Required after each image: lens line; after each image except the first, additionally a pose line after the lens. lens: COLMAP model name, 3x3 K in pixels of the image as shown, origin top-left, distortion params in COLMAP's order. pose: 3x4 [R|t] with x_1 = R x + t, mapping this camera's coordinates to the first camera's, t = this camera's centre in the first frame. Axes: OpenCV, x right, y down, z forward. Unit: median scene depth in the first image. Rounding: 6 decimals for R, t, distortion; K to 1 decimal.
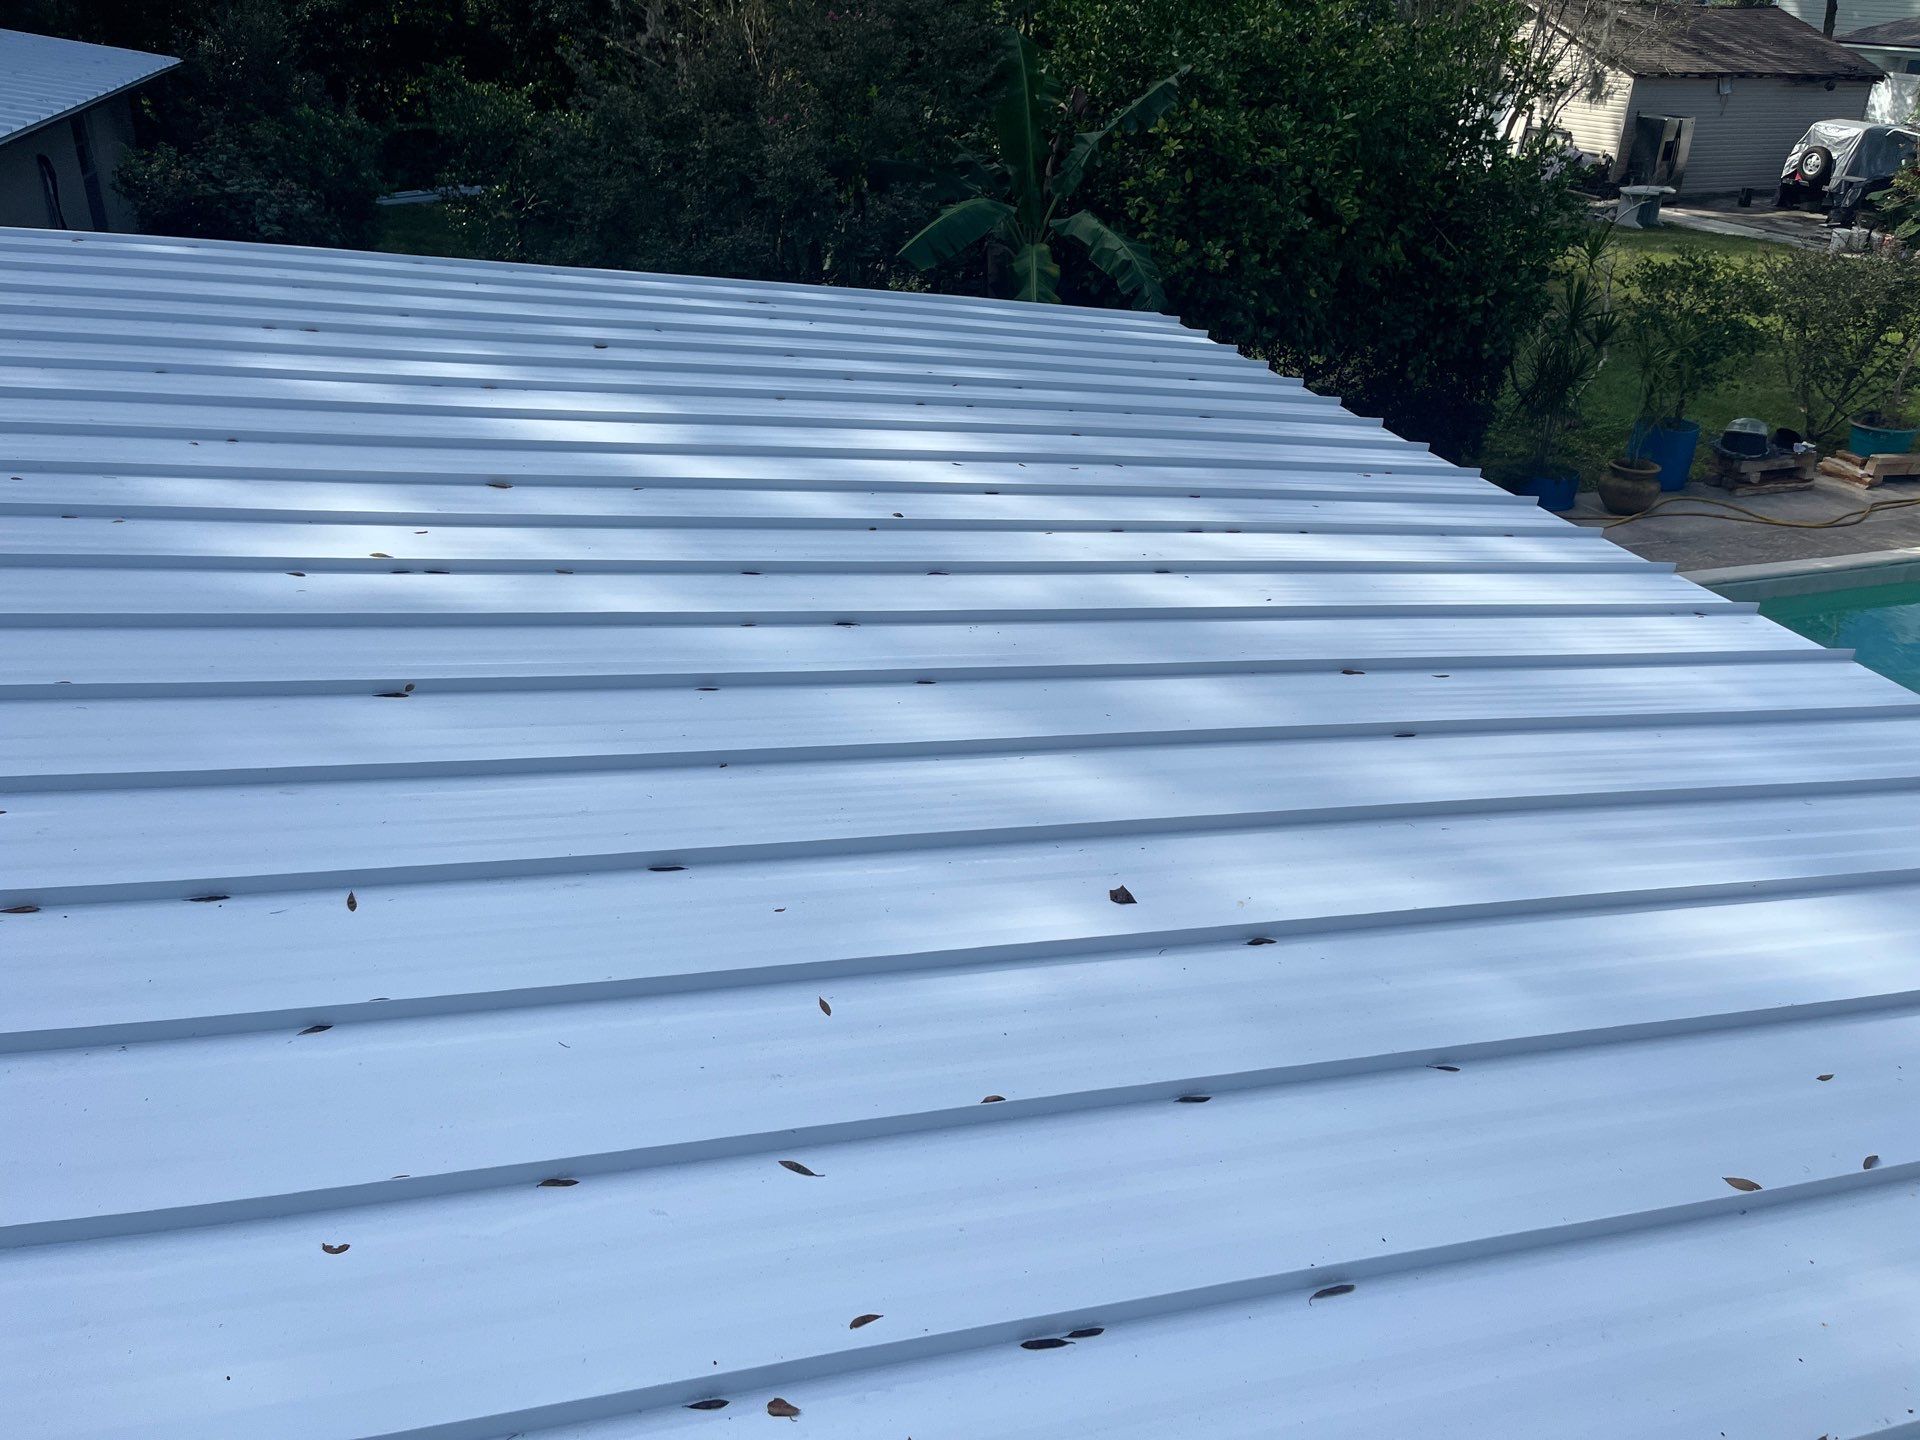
lens RADIAL K [[1432.8, 0, 966.3], [0, 1432.8, 715.4], [0, 0, 1]] dist [0.064154, -0.083800]
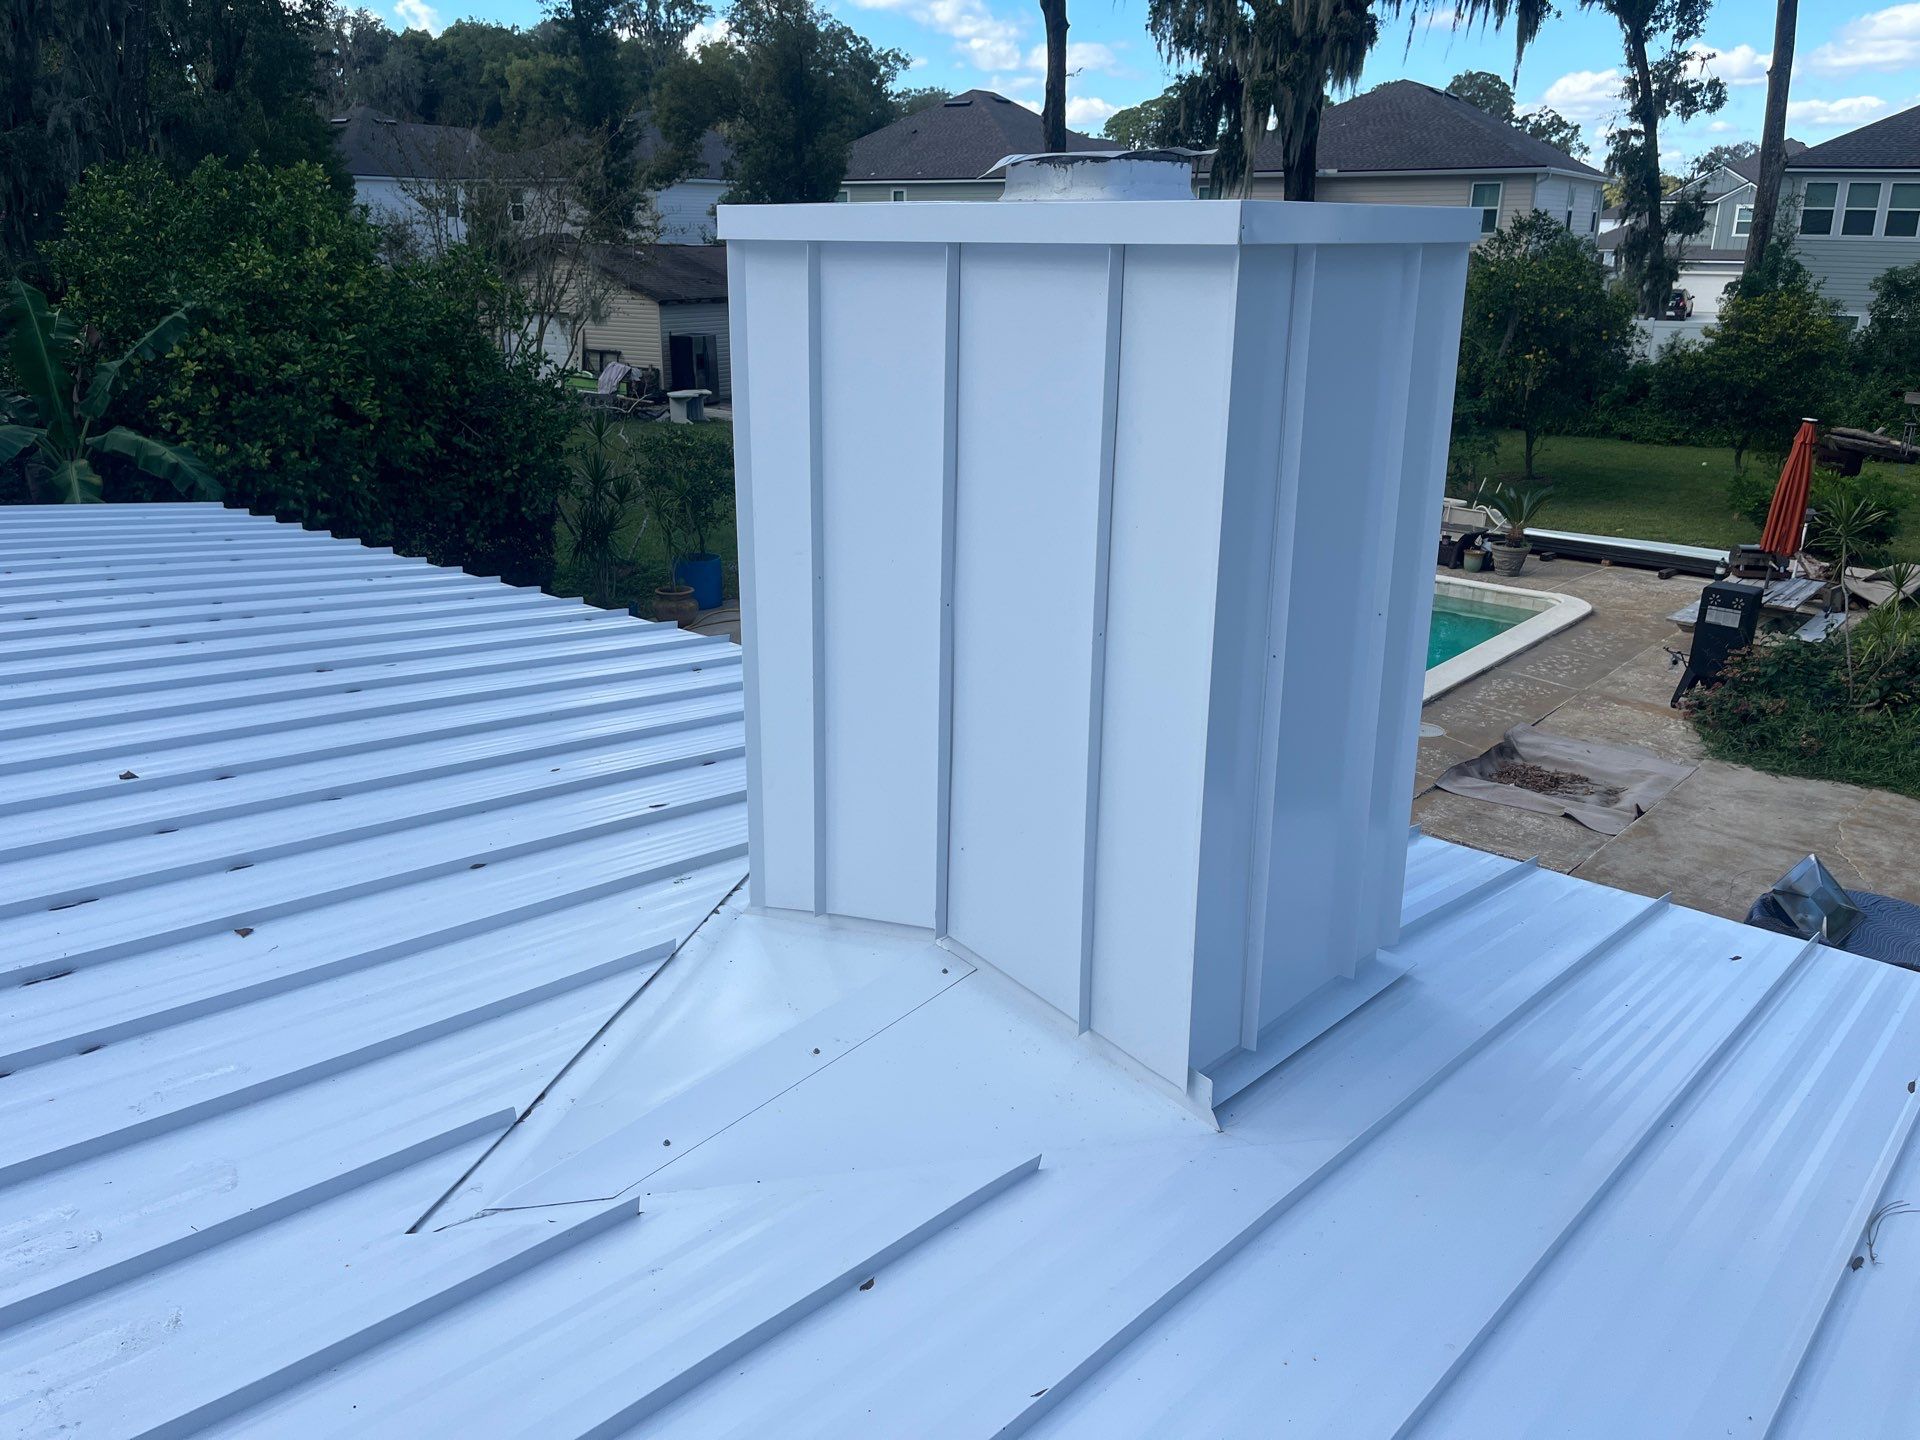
lens RADIAL K [[1447.1, 0, 953.0], [0, 1447.1, 728.6], [0, 0, 1]] dist [0.067386, -0.077047]
pose [[0.848953, -0.192204, 0.492277, 0.026458], [0.259412, 0.963129, -0.071324, 0.119233], [-0.460418, 0.188254, 0.867512, -0.230175]]
